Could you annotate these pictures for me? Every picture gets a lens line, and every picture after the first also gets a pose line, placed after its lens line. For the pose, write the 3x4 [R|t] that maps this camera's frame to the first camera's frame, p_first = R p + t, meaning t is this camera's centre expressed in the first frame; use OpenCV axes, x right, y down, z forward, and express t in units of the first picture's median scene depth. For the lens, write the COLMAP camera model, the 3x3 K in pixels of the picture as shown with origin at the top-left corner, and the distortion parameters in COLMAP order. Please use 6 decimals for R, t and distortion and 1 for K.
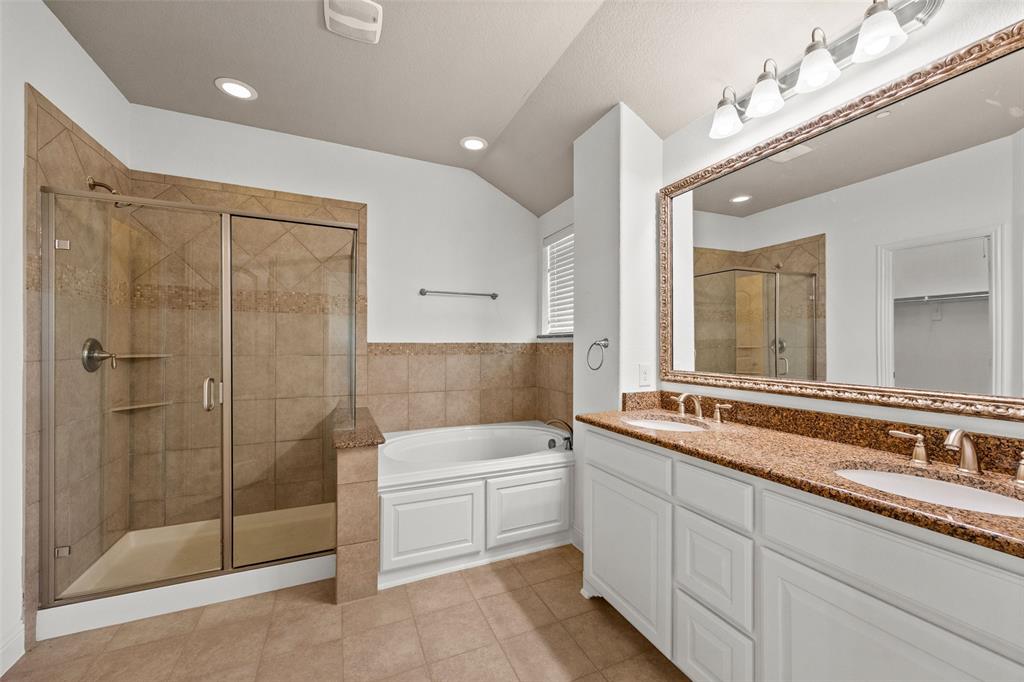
lens RADIAL K [[392.5, 0, 513.1], [0, 392.5, 348.1], [0, 0, 1]] dist [-0.011514, 0.000044]
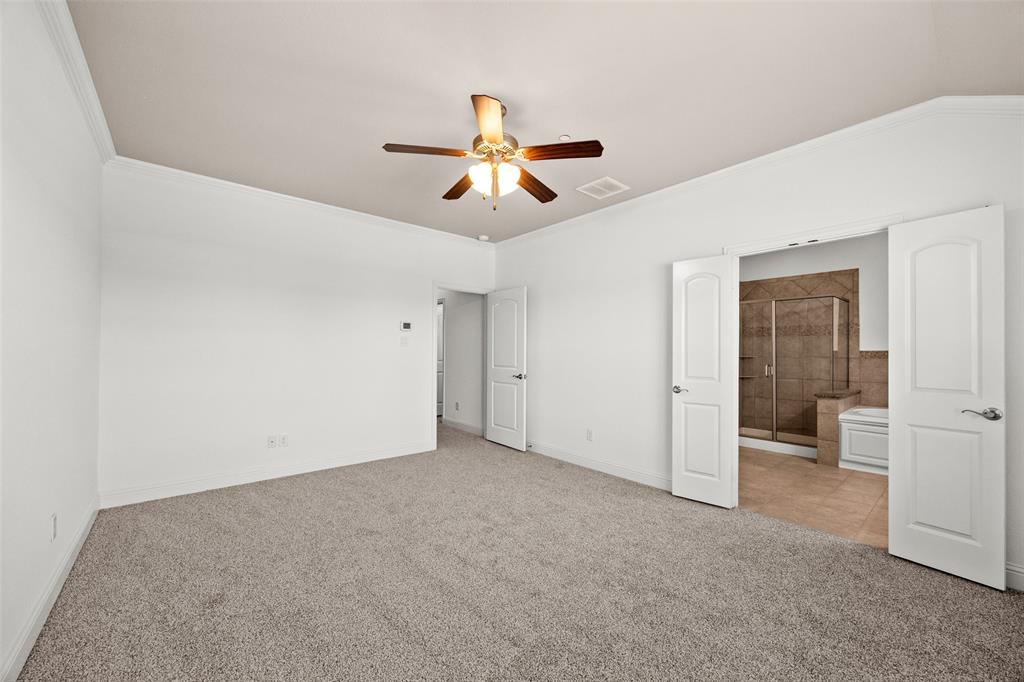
lens RADIAL K [[392.5, 0, 512.6], [0, 392.5, 348.4], [0, 0, 1]] dist [-0.011514, 0.000044]
pose [[0.263411, -0.009749, -0.964634, 0.851724], [-0.005261, 0.999920, -0.011543, 0.003260], [0.964669, 0.008115, 0.263339, -0.883266]]
